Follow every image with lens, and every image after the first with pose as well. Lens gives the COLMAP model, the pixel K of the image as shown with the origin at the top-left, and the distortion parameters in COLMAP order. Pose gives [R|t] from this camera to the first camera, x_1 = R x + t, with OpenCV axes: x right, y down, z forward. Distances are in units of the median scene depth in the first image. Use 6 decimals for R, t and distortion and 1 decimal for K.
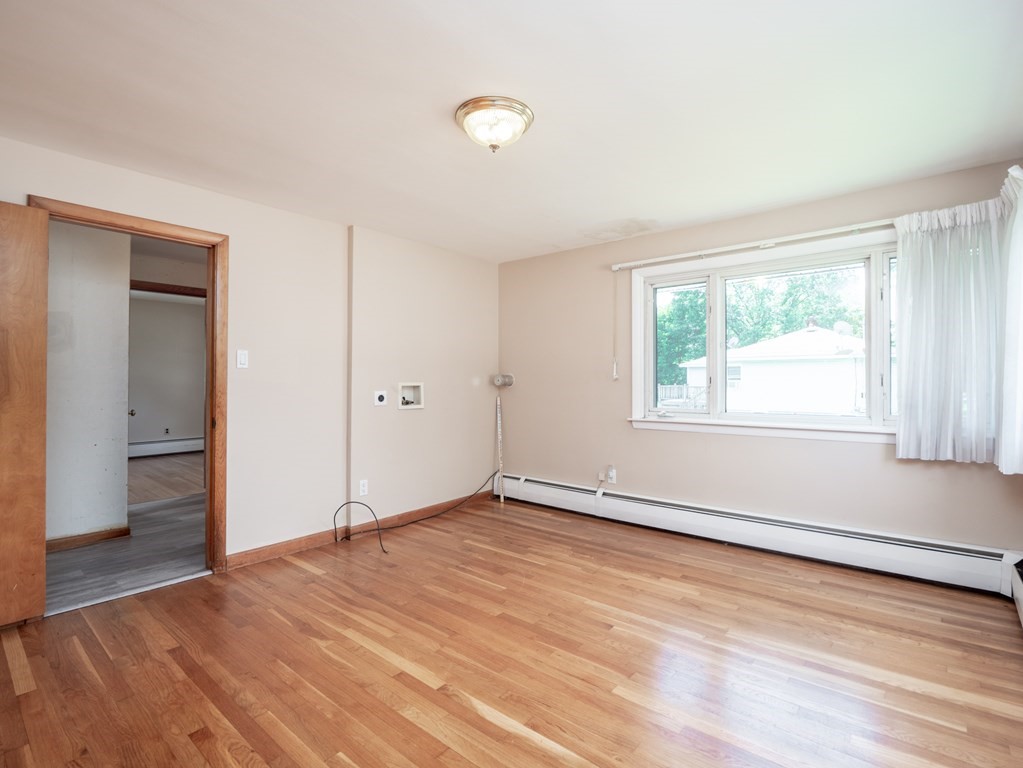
lens RADIAL K [[505.7, 0, 507.0], [0, 505.7, 378.6], [0, 0, 1]] dist [-0.004633, -0.001580]
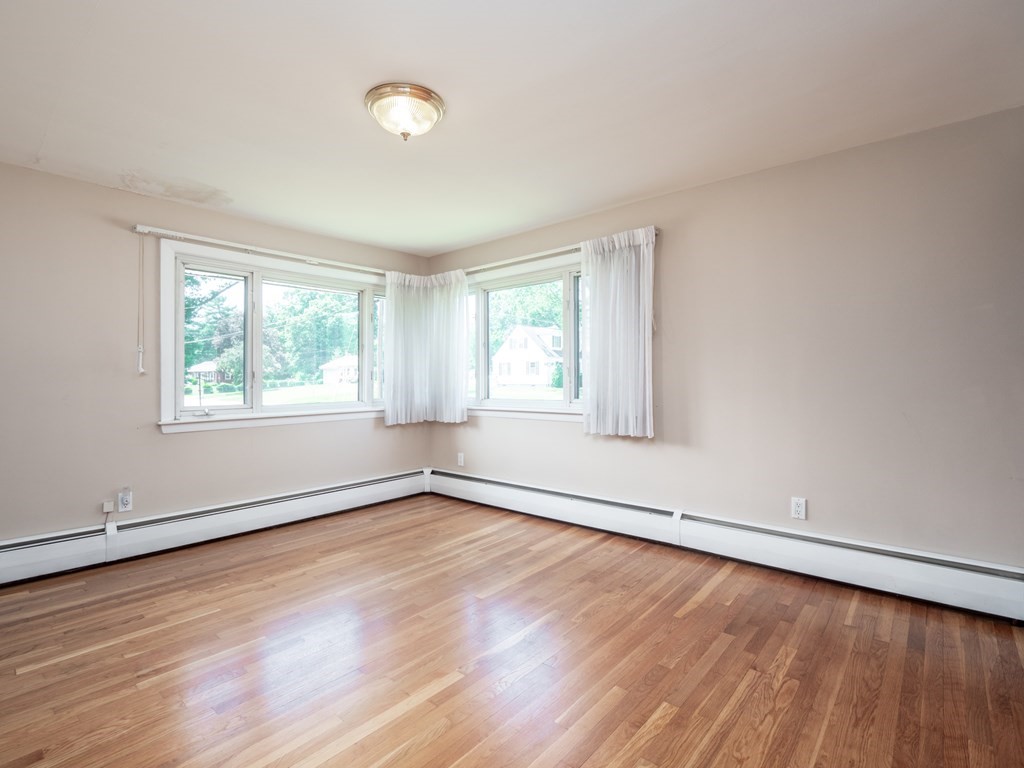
lens RADIAL K [[500.2, 0, 508.0], [0, 500.2, 378.8], [0, 0, 1]] dist [-0.000987, -0.001762]
pose [[0.015589, 0.000396, 0.999878, -0.708699], [-0.000537, 1.000000, -0.000388, 0.012873], [-0.999878, -0.000531, 0.015589, 0.558212]]
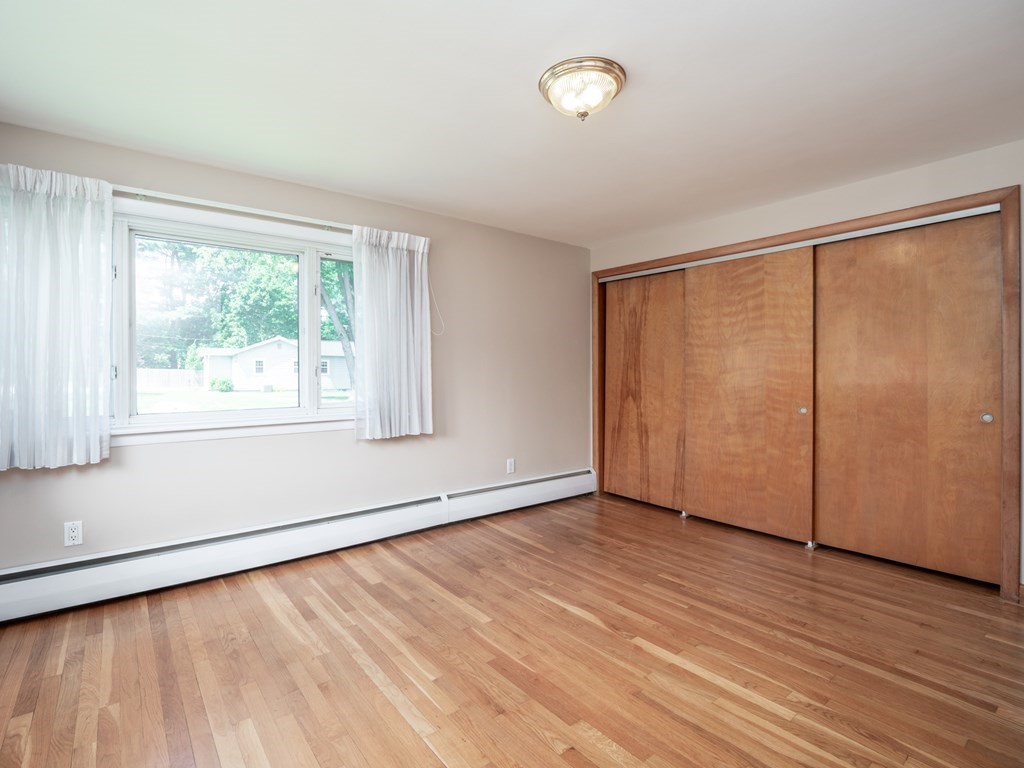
lens RADIAL K [[500.2, 0, 508.0], [0, 500.2, 378.8], [0, 0, 1]] dist [-0.000987, -0.001762]
pose [[-0.980243, 0.004232, 0.197751, -0.048853], [0.005062, 0.999980, 0.003690, 0.008852], [-0.197732, 0.004618, -0.980245, 1.359093]]
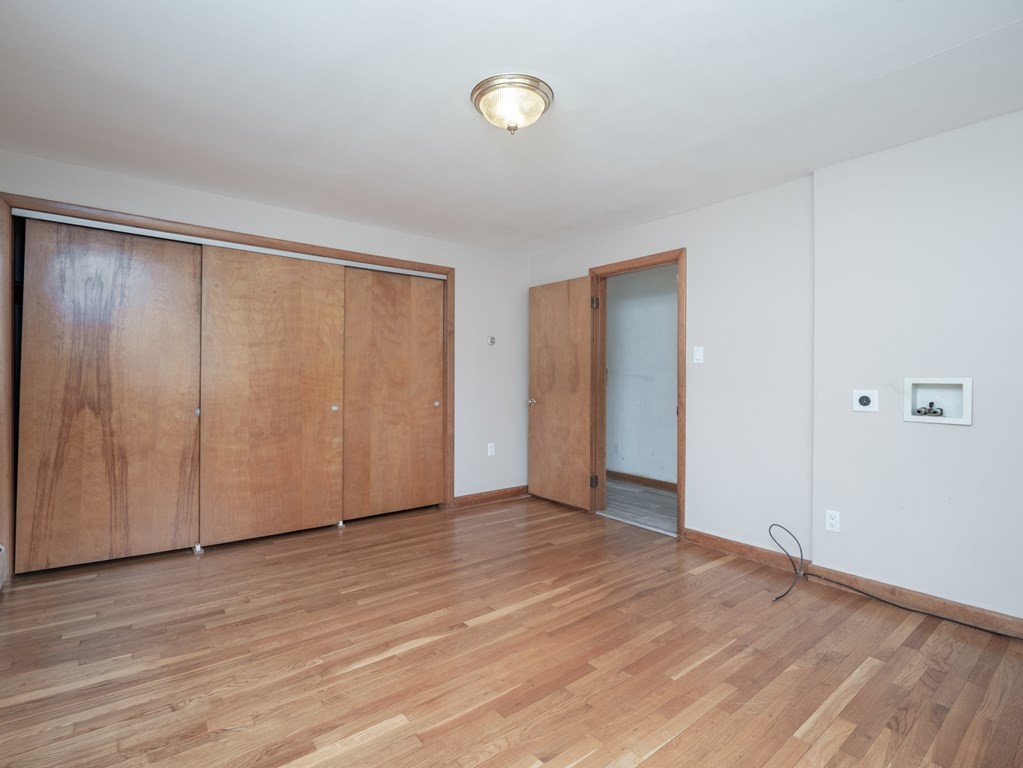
lens RADIAL K [[499.3, 0, 500.9], [0, 499.3, 377.8], [0, 0, 1]] dist [-0.009055, -0.000325]
pose [[-0.212889, 0.003242, -0.977071, 0.640995], [0.000391, 0.999995, 0.003233, 0.006889], [0.977076, 0.000307, -0.212889, 0.838034]]
